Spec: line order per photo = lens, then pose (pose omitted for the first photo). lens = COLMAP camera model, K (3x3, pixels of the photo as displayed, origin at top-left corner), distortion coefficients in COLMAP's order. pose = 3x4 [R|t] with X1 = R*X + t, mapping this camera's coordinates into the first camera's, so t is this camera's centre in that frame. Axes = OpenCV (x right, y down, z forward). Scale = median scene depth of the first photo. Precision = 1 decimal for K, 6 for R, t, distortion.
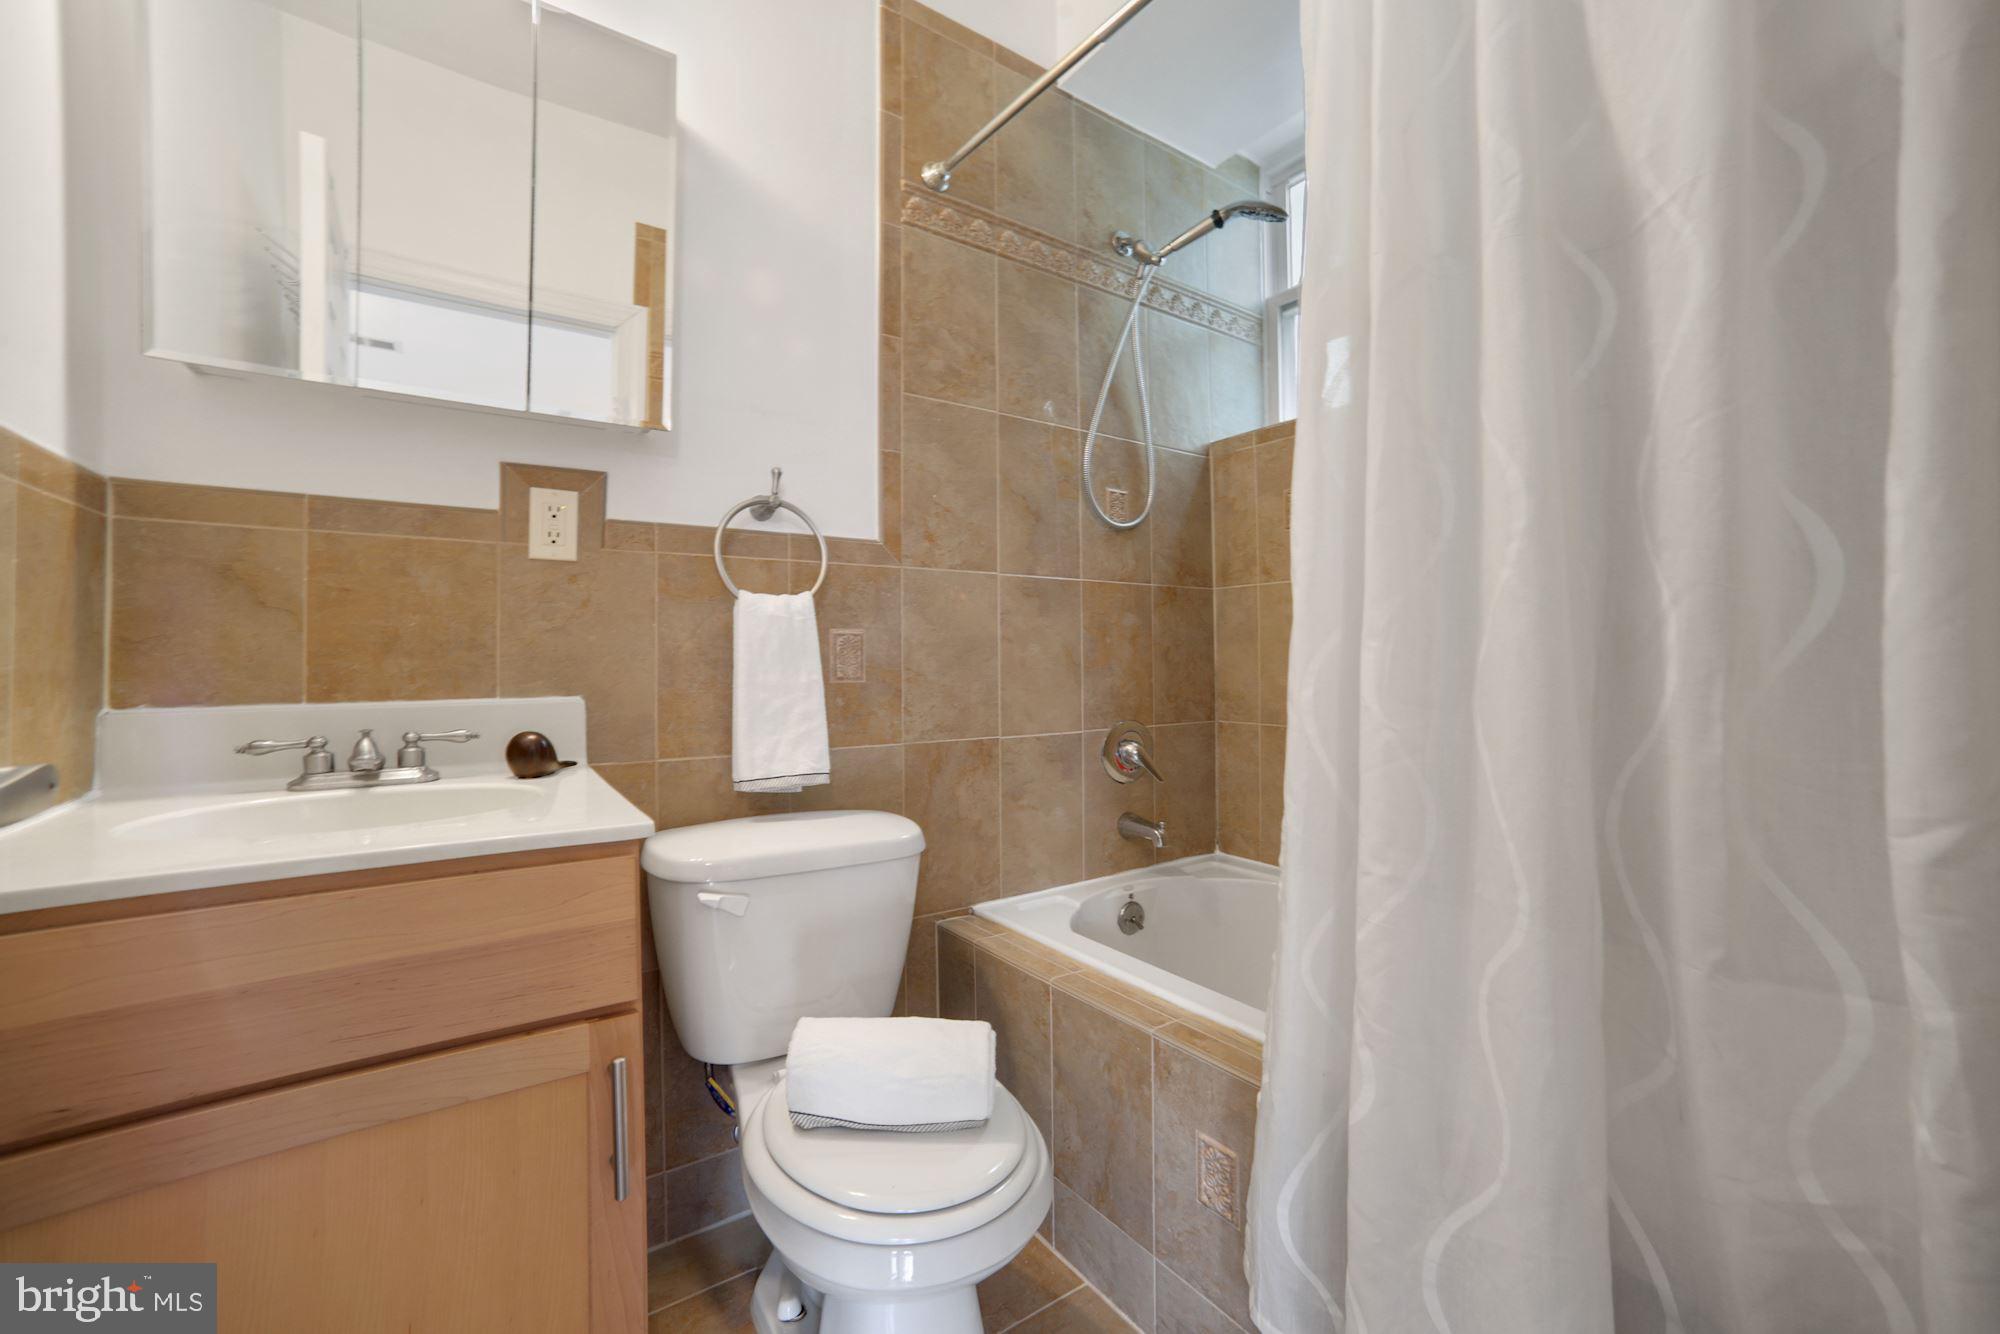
lens RADIAL K [[818.6, 0, 997.2], [0, 818.6, 630.0], [0, 0, 1]] dist [-0.075648, 0.039554]
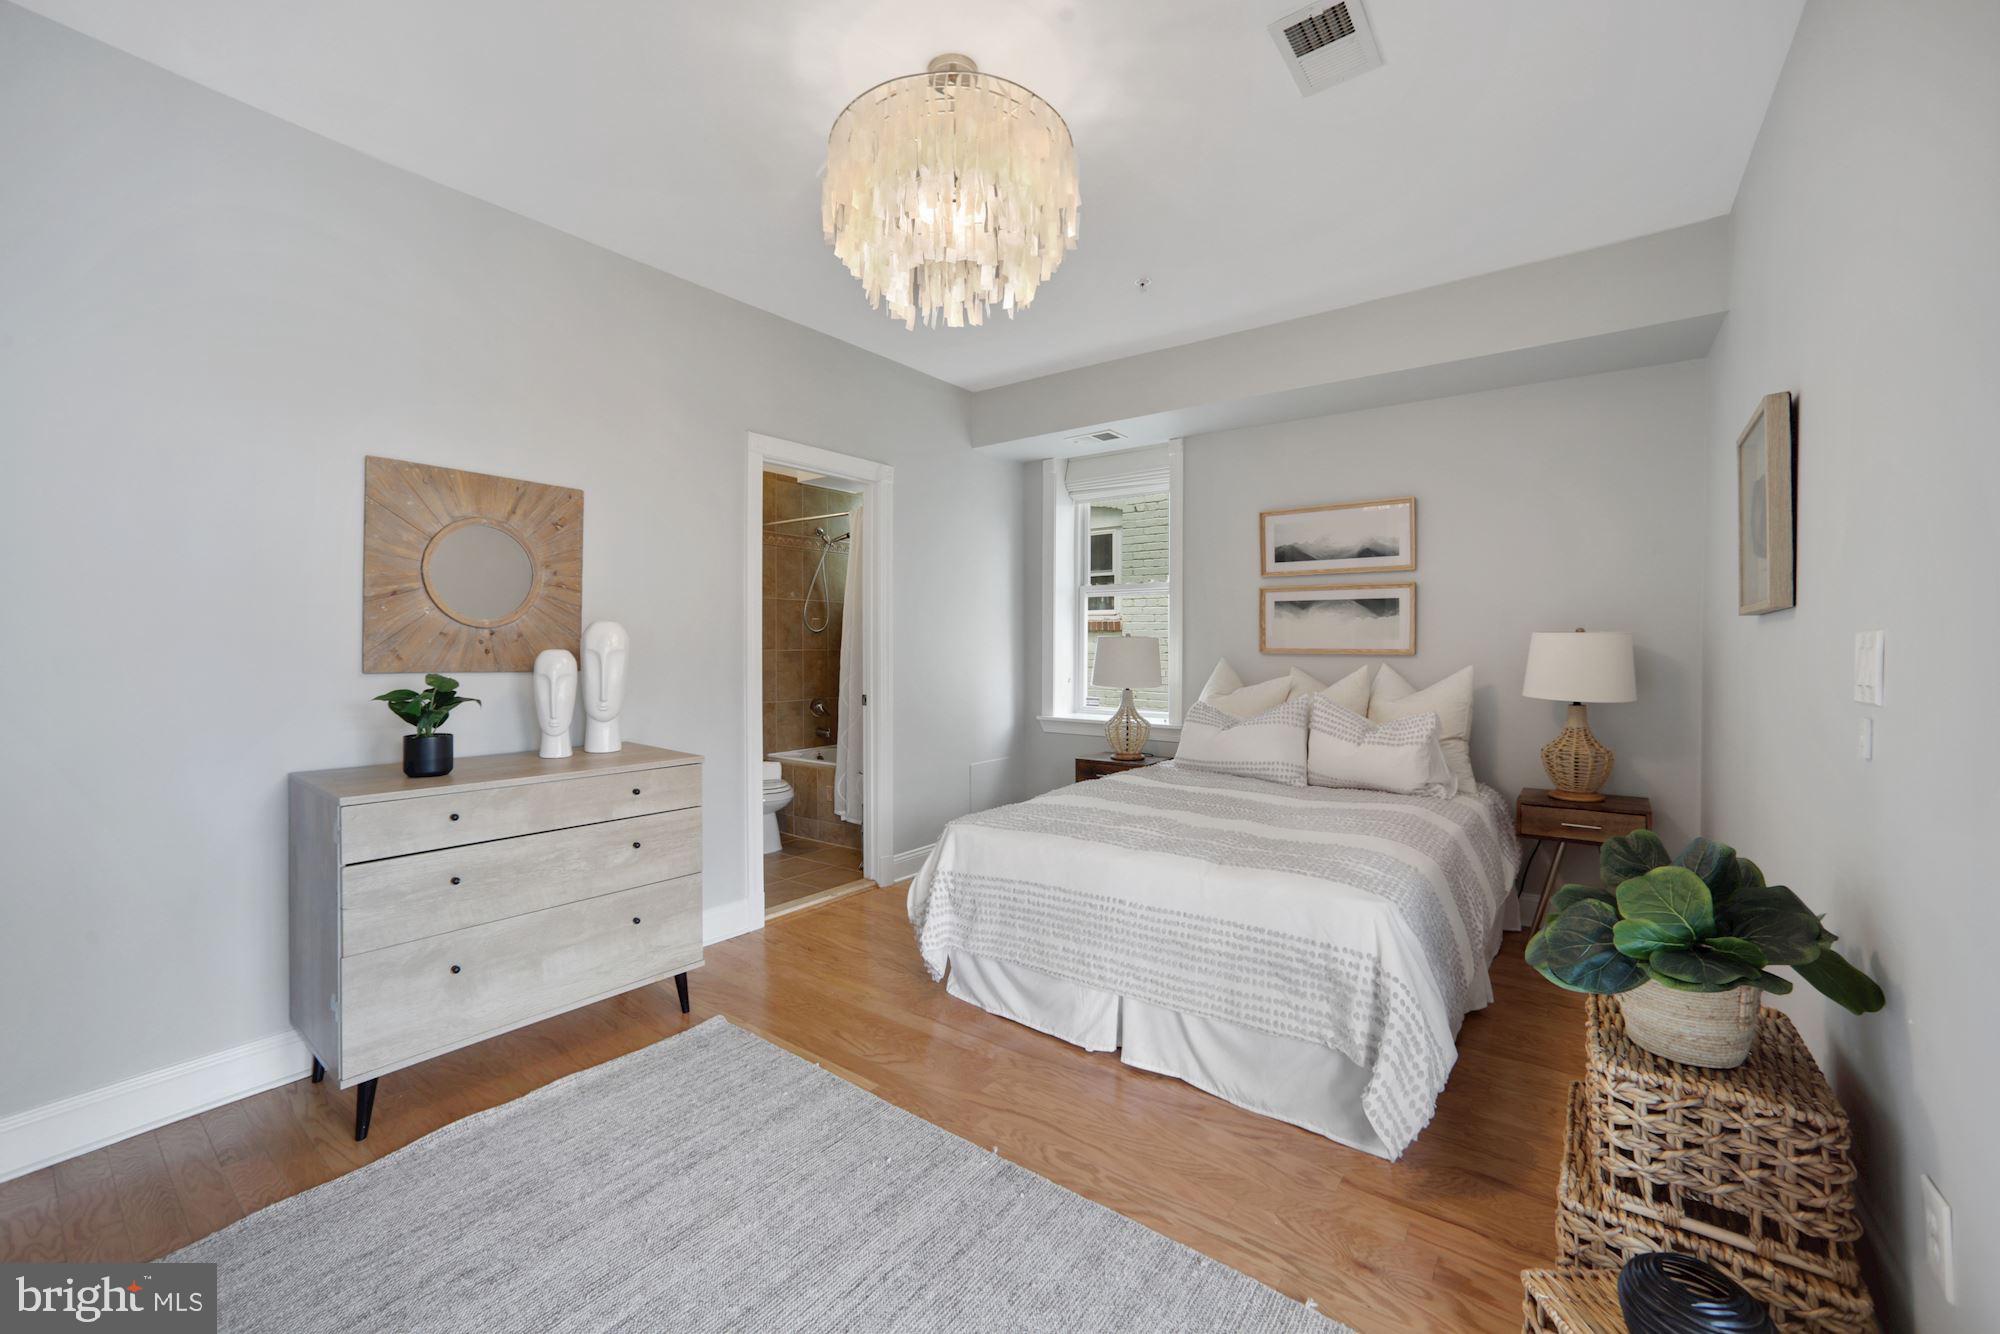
lens RADIAL K [[818.6, 0, 997.2], [0, 818.6, 630.0], [0, 0, 1]] dist [-0.075648, 0.039554]
pose [[0.950354, 0.010396, 0.310996, -0.149355], [-0.015891, 0.999759, 0.015140, -0.187756], [-0.310763, -0.019330, 0.950291, -2.044795]]
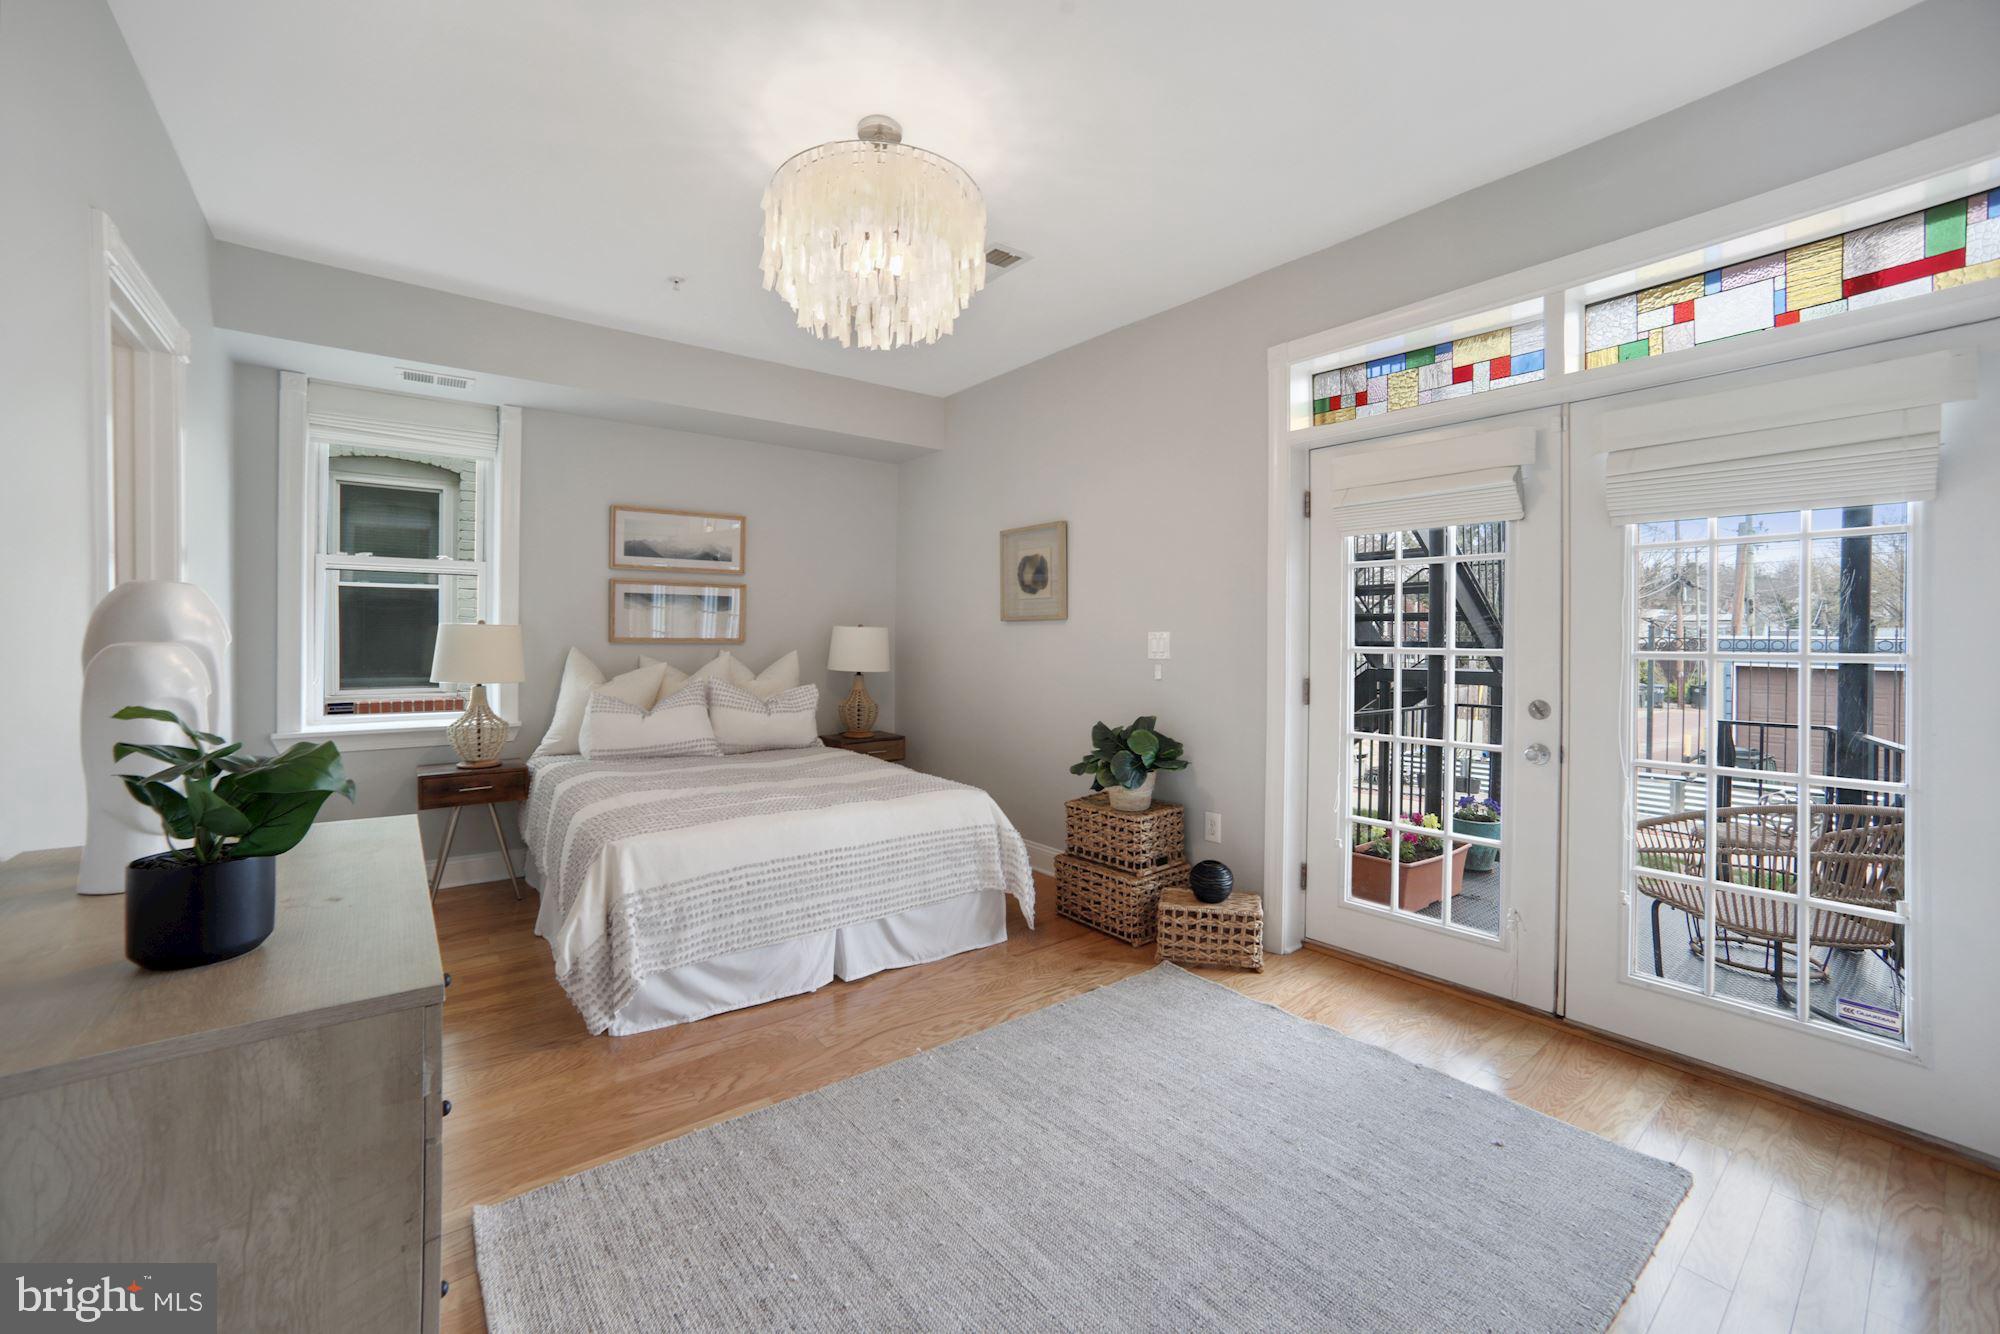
lens RADIAL K [[818.6, 0, 997.2], [0, 818.6, 630.0], [0, 0, 1]] dist [-0.075648, 0.039554]
pose [[-0.071520, 0.012136, 0.997365, -1.085878], [-0.037591, 0.999183, -0.014854, -0.145210], [-0.996731, -0.038555, -0.071005, -1.095808]]
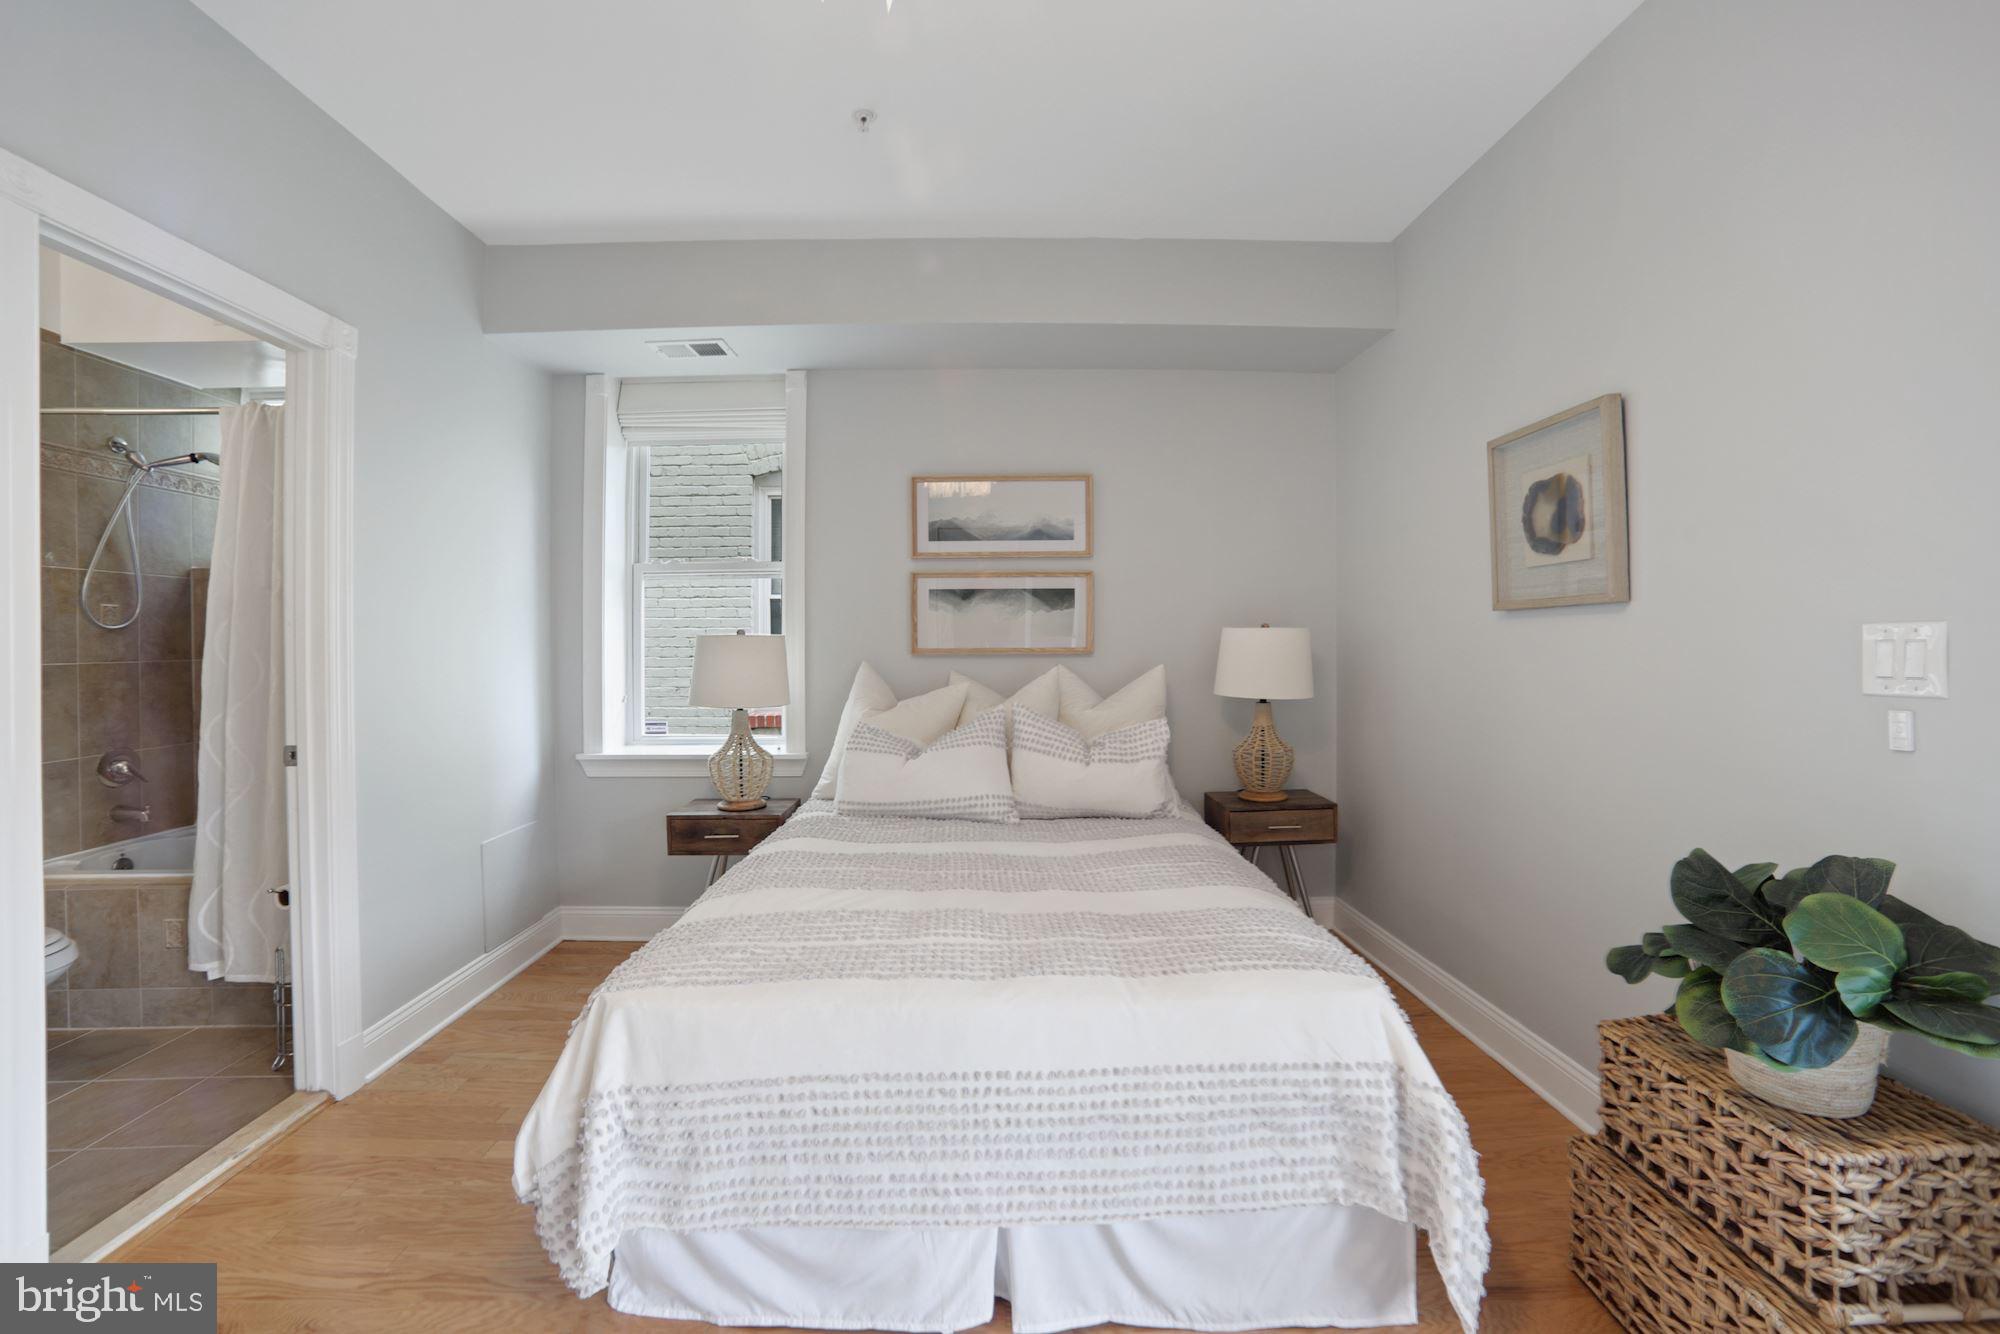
lens RADIAL K [[855.9, 0, 992.7], [0, 855.9, 641.3], [0, 0, 1]] dist [-0.082225, 0.026019]
pose [[0.548646, -0.000733, 0.836054, -0.223842], [-0.020782, 0.999679, 0.014514, -0.162466], [-0.835796, -0.025338, 0.548454, -1.331871]]
